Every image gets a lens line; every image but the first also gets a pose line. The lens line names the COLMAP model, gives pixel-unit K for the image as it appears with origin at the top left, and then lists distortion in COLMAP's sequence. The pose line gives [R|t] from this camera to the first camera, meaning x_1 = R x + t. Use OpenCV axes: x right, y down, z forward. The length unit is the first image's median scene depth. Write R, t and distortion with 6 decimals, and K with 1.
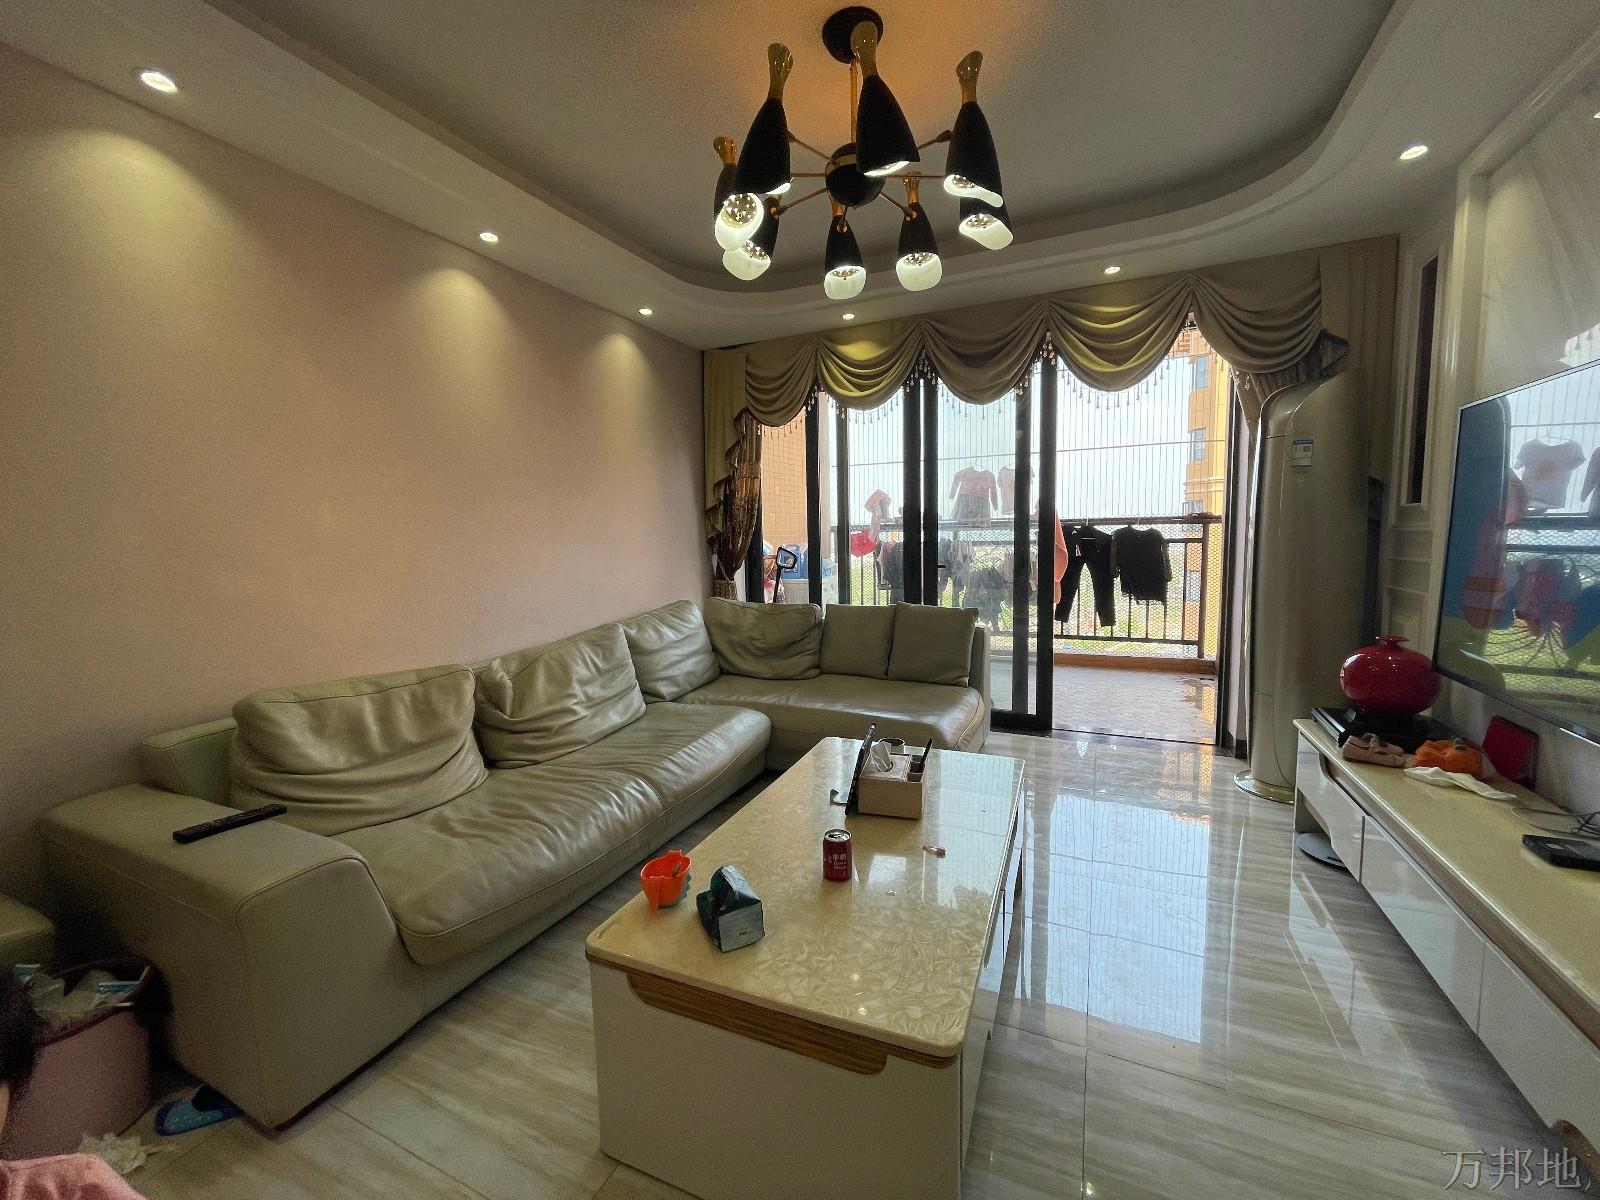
lens RADIAL K [[641.0, 0, 800.0], [0, 641.0, 600.0], [0, 0, 1]] dist [-0.003231, -0.000412]
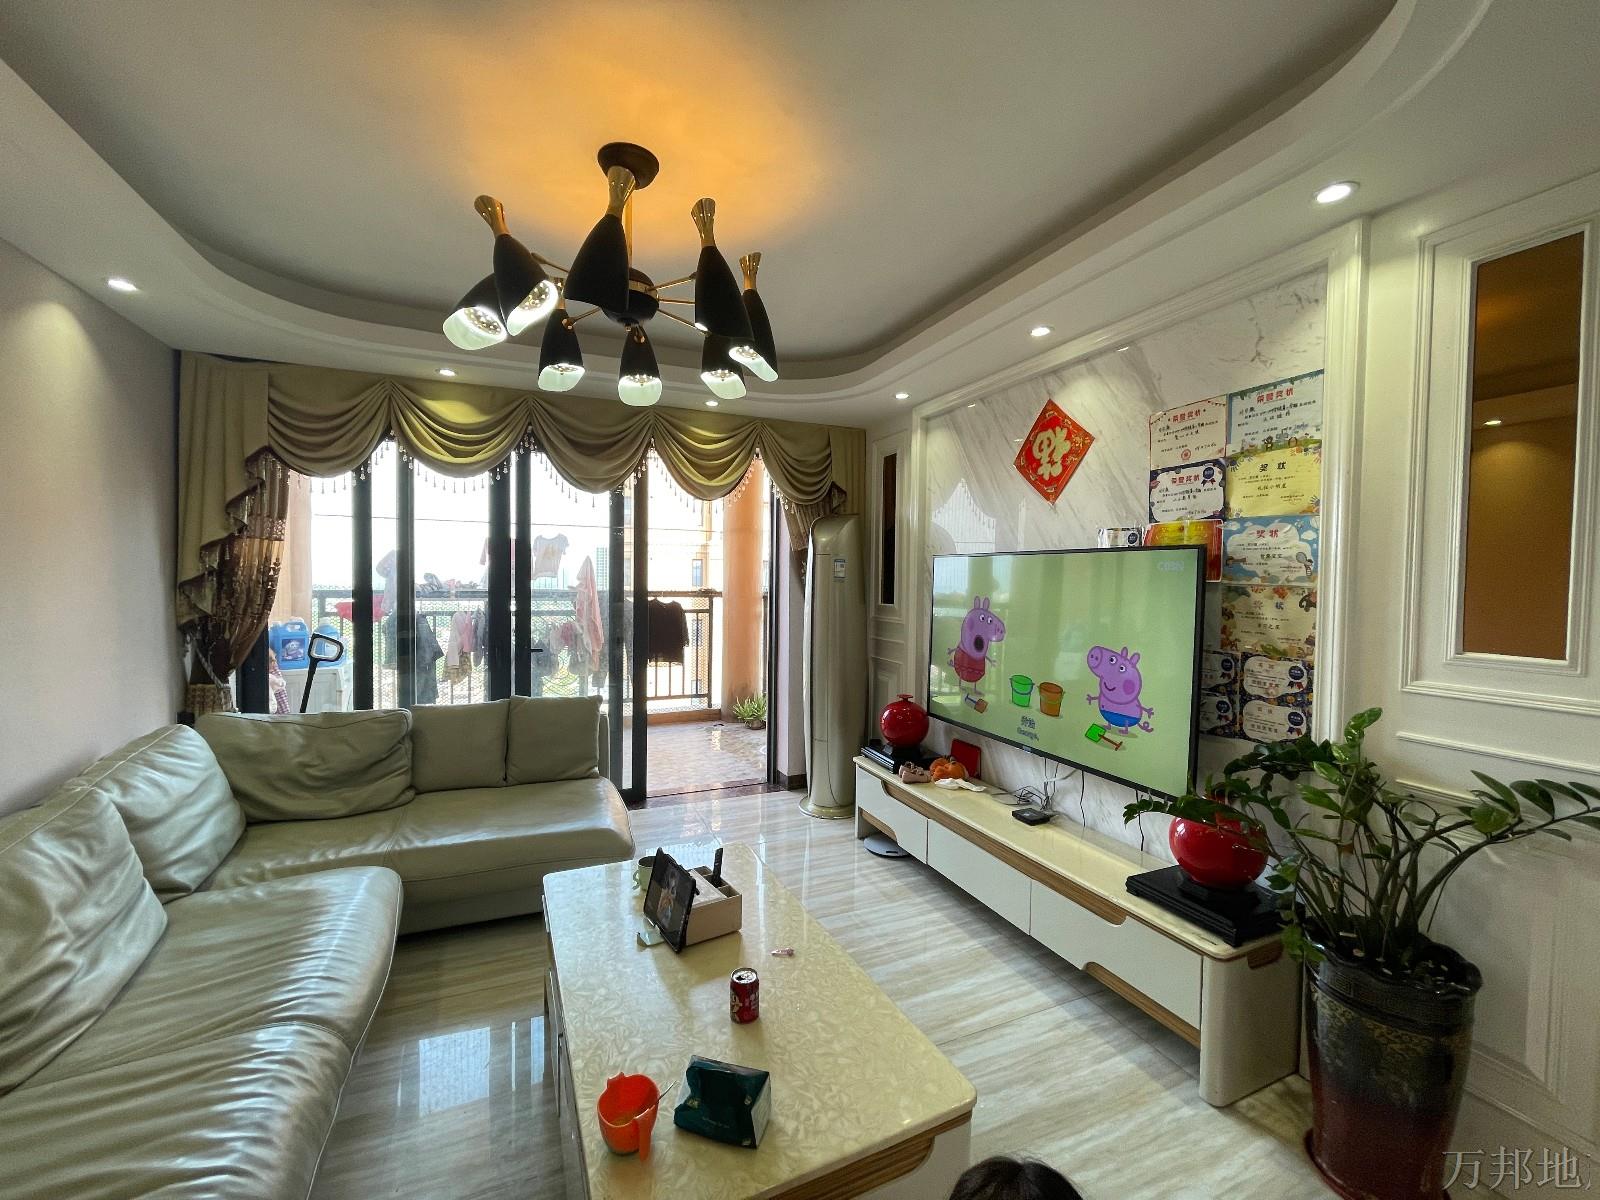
lens RADIAL K [[640.4, 0, 800.0], [0, 640.4, 600.0], [0, 0, 1]] dist [0.000565, -0.004649]
pose [[0.665290, 0.005063, 0.746568, -0.271805], [0.047784, 0.997638, -0.049348, -0.073217], [-0.745054, 0.068504, 0.663477, 0.093219]]
